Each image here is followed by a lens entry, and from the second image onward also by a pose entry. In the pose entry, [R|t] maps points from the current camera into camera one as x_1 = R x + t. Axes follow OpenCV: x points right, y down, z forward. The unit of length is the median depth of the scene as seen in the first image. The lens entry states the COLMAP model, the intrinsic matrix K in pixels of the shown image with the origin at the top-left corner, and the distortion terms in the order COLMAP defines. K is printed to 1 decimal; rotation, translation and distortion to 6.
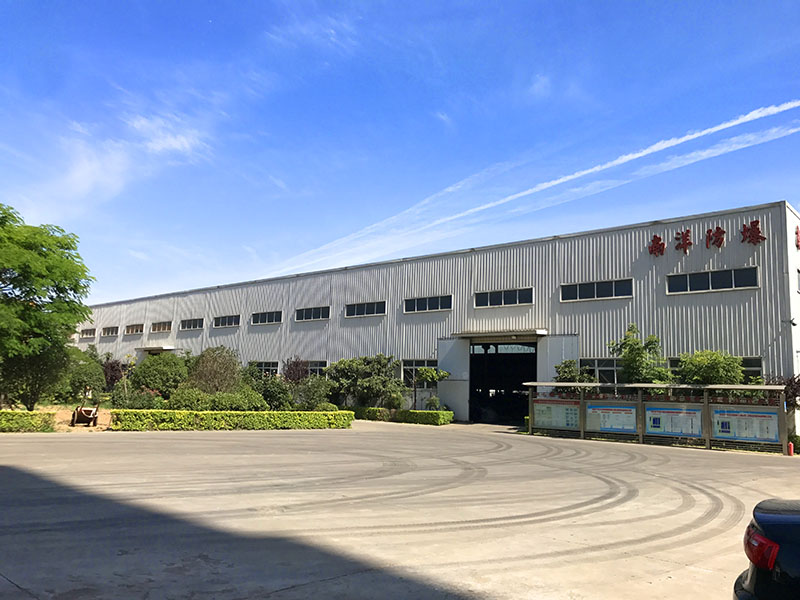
lens RADIAL K [[661.7, 0, 400.0], [0, 661.7, 300.0], [0, 0, 1]] dist [0.012148, -0.003862]
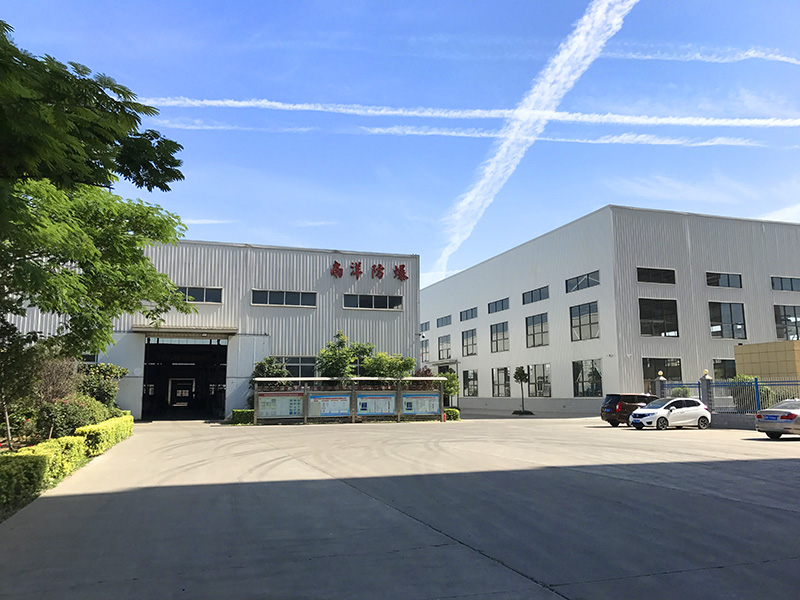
lens RADIAL K [[661.7, 0, 400.0], [0, 661.7, 300.0], [0, 0, 1]] dist [0.012148, -0.003862]
pose [[0.473381, 0.082557, 0.876980, -0.674098], [-0.101187, 0.994104, -0.038964, 0.014264], [-0.875026, -0.070294, 0.478944, 0.273816]]
